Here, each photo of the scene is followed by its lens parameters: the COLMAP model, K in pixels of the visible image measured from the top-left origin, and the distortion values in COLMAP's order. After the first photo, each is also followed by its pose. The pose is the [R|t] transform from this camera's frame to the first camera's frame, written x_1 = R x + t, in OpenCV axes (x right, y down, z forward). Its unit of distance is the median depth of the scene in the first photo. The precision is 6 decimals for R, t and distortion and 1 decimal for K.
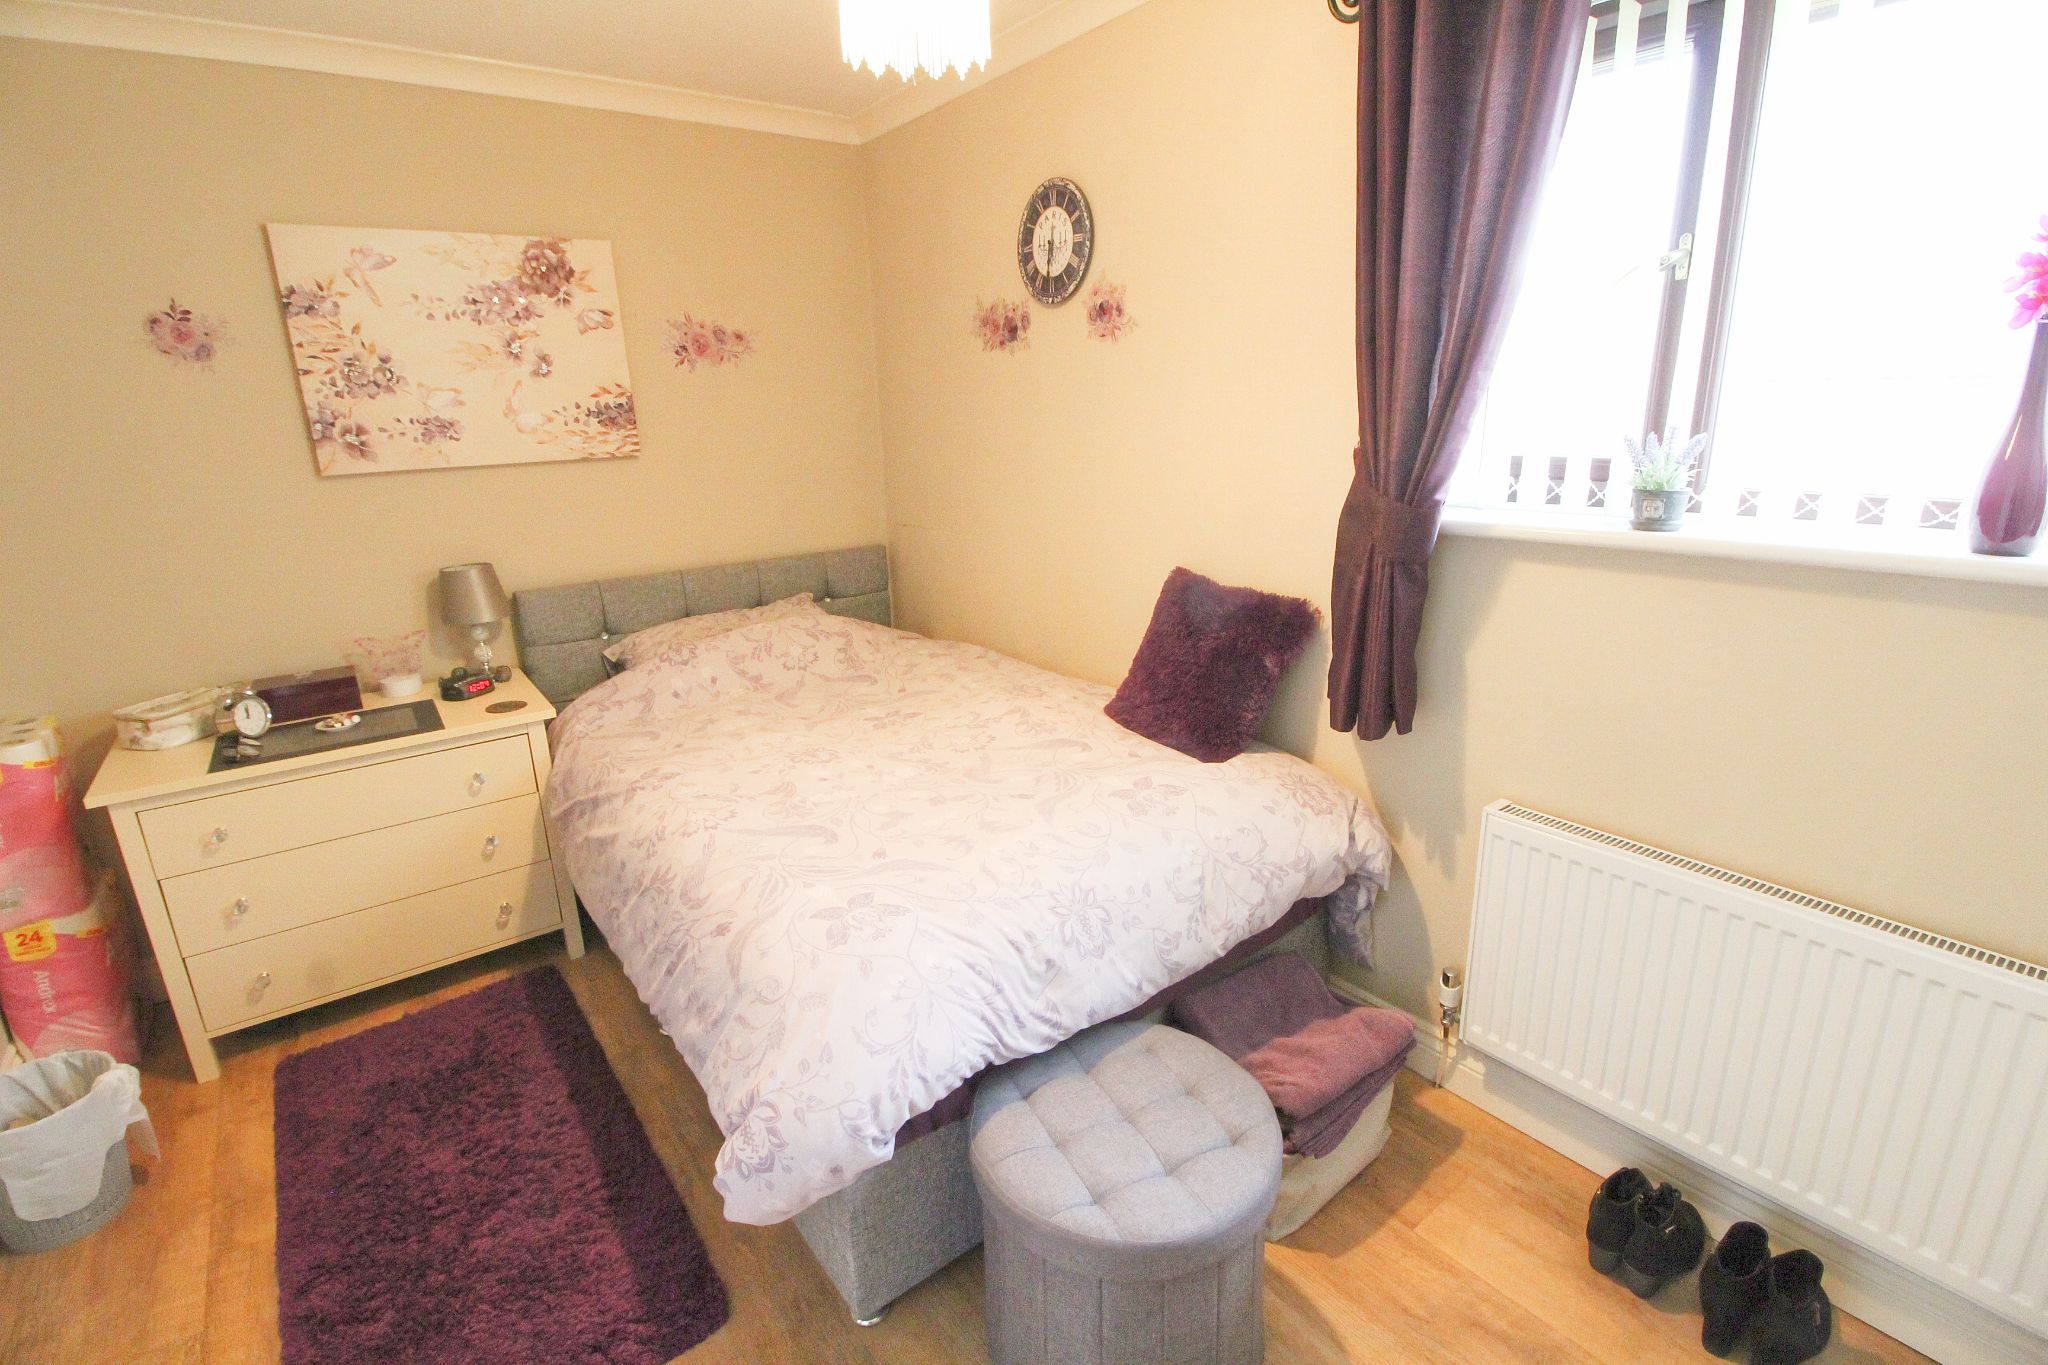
lens RADIAL K [[943.2, 0, 1011.4], [0, 943.2, 664.8], [0, 0, 1]] dist [0.000480, -0.013036]
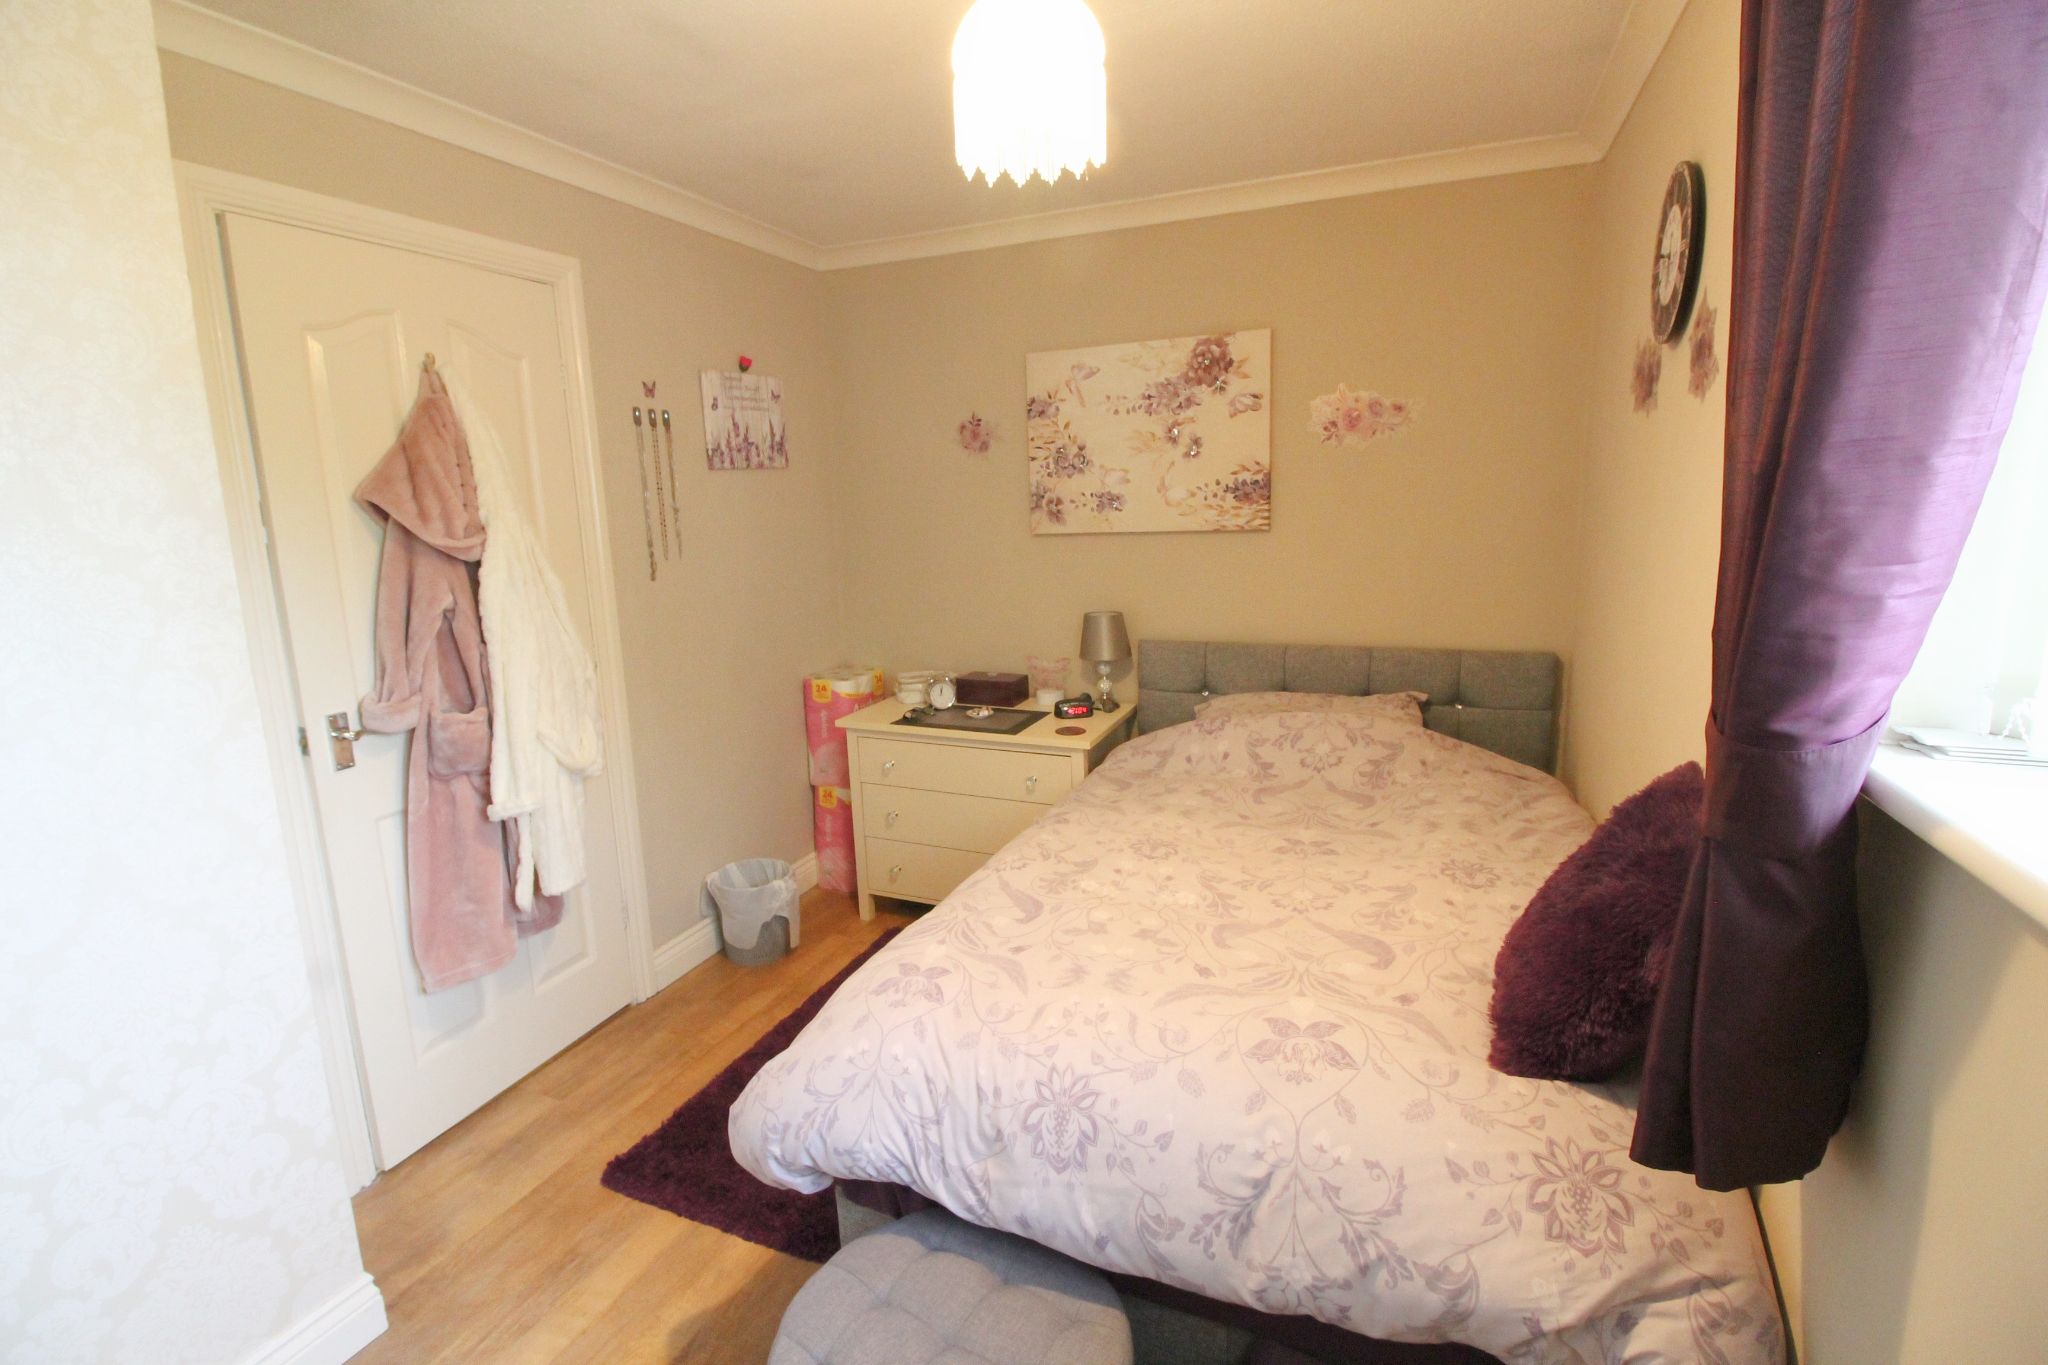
lens RADIAL K [[943.2, 0, 1011.4], [0, 943.2, 664.8], [0, 0, 1]] dist [0.000480, -0.013036]
pose [[0.495242, 0.171781, -0.851602, 0.435543], [-0.215987, 0.973824, 0.070830, -0.106196], [0.841478, 0.148857, 0.519381, 0.293453]]
